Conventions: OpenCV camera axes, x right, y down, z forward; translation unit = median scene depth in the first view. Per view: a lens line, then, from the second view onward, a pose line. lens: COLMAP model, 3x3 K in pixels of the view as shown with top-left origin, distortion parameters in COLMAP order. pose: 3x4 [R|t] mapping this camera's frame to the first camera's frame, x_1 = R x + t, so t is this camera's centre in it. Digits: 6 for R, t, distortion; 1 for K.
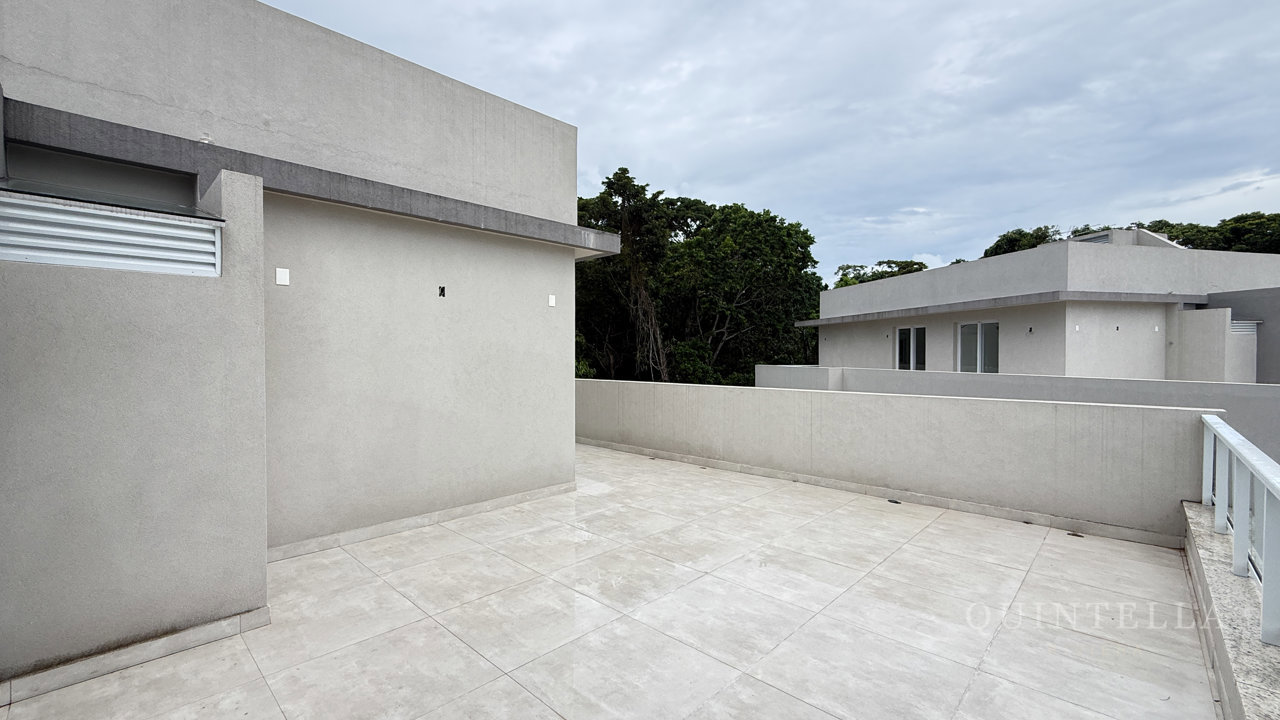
lens RADIAL K [[524.3, 0, 640.0], [0, 524.3, 360.0], [0, 0, 1]] dist [0.001844, -0.000052]
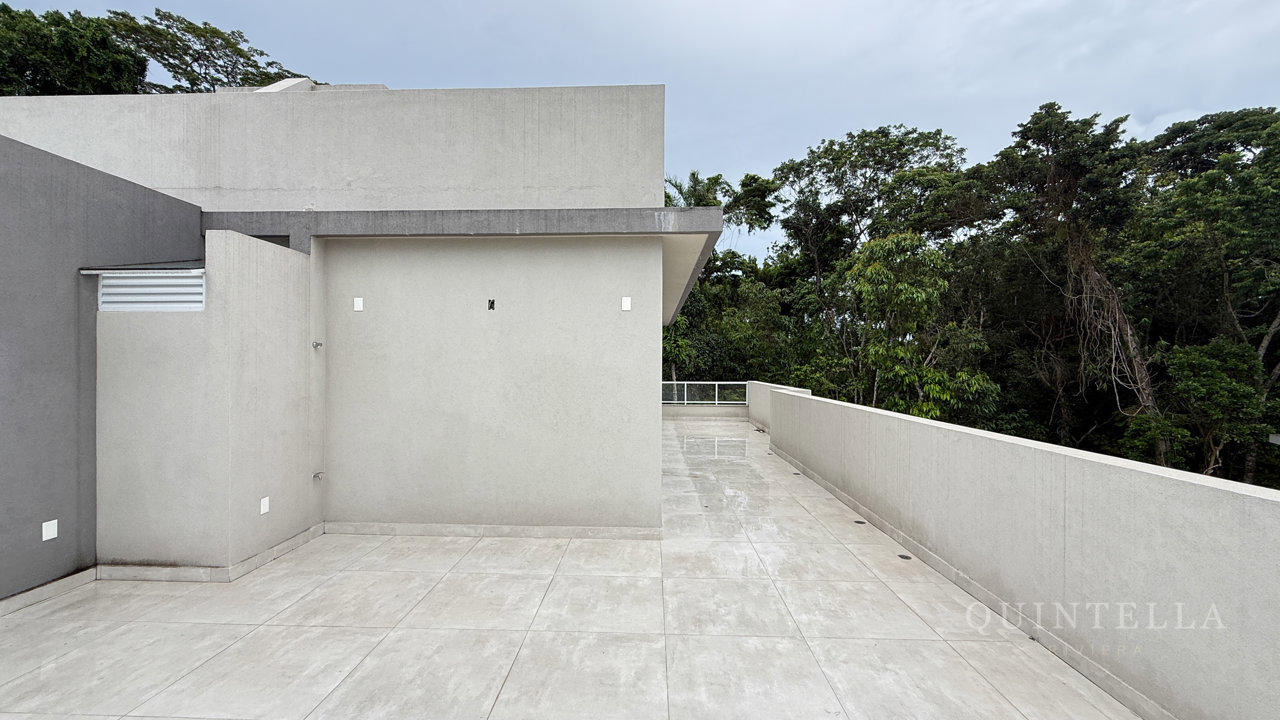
lens RADIAL K [[517.9, 0, 636.7], [0, 517.9, 360.4], [0, 0, 1]] dist [0.000217, 0.000318]
pose [[0.667342, -0.000815, -0.744751, 0.521034], [-0.011518, 0.999869, -0.011415, -0.015848], [0.744662, 0.016195, 0.667245, 0.530806]]
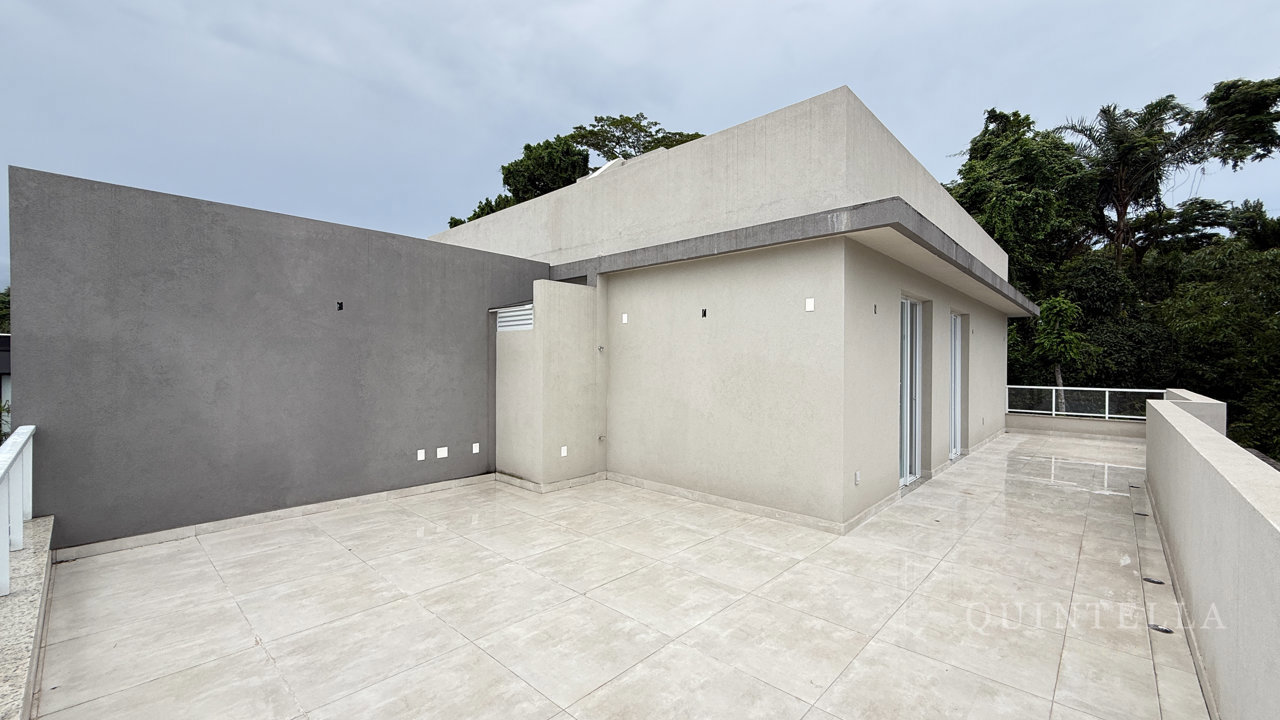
lens RADIAL K [[514.2, 0, 634.5], [0, 514.2, 361.9], [0, 0, 1]] dist [-0.000258, 0.000073]
pose [[0.009539, 0.002344, -0.999952, 0.791069], [-0.016367, 0.999864, 0.002187, -0.016620], [0.999821, 0.016345, 0.009576, 0.798765]]
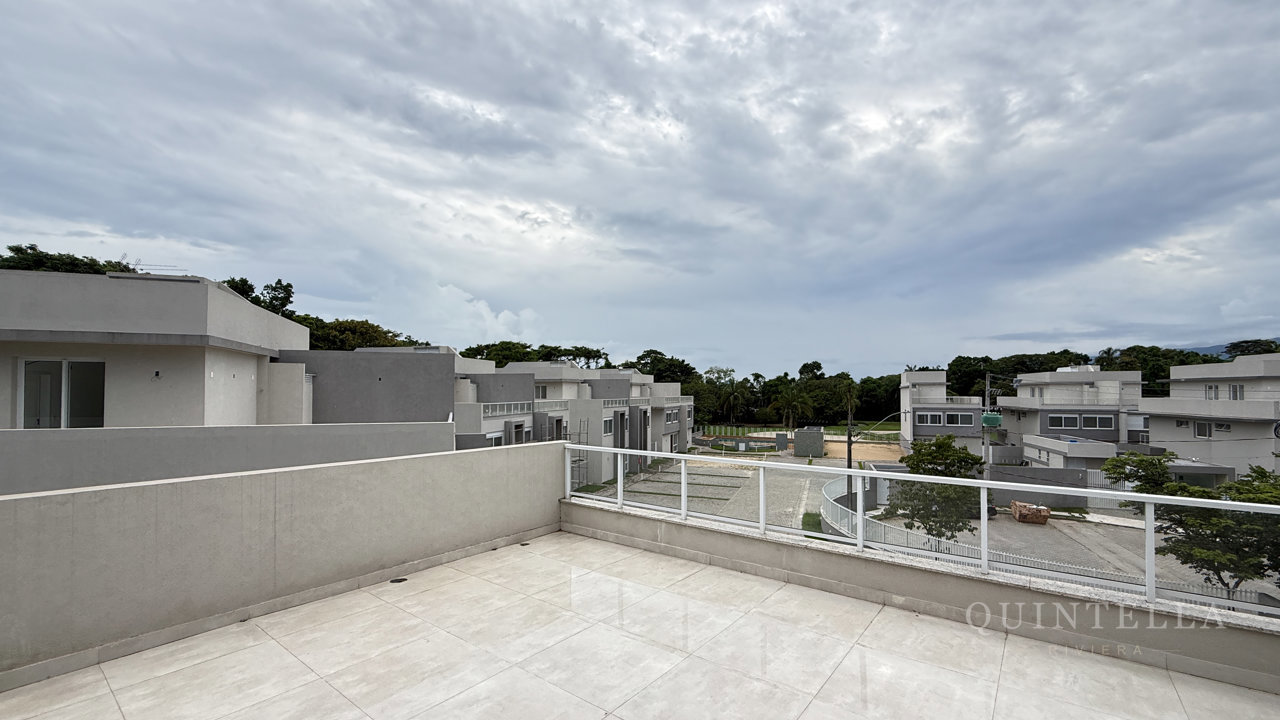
lens RADIAL K [[513.8, 0, 638.0], [0, 513.8, 393.4], [0, 0, 1]] dist [-0.000124, 0.000027]
pose [[-0.094345, 0.002598, 0.995536, -0.459380], [0.008942, 0.999958, -0.001762, -0.042851], [-0.995499, 0.008736, -0.094364, 0.757677]]
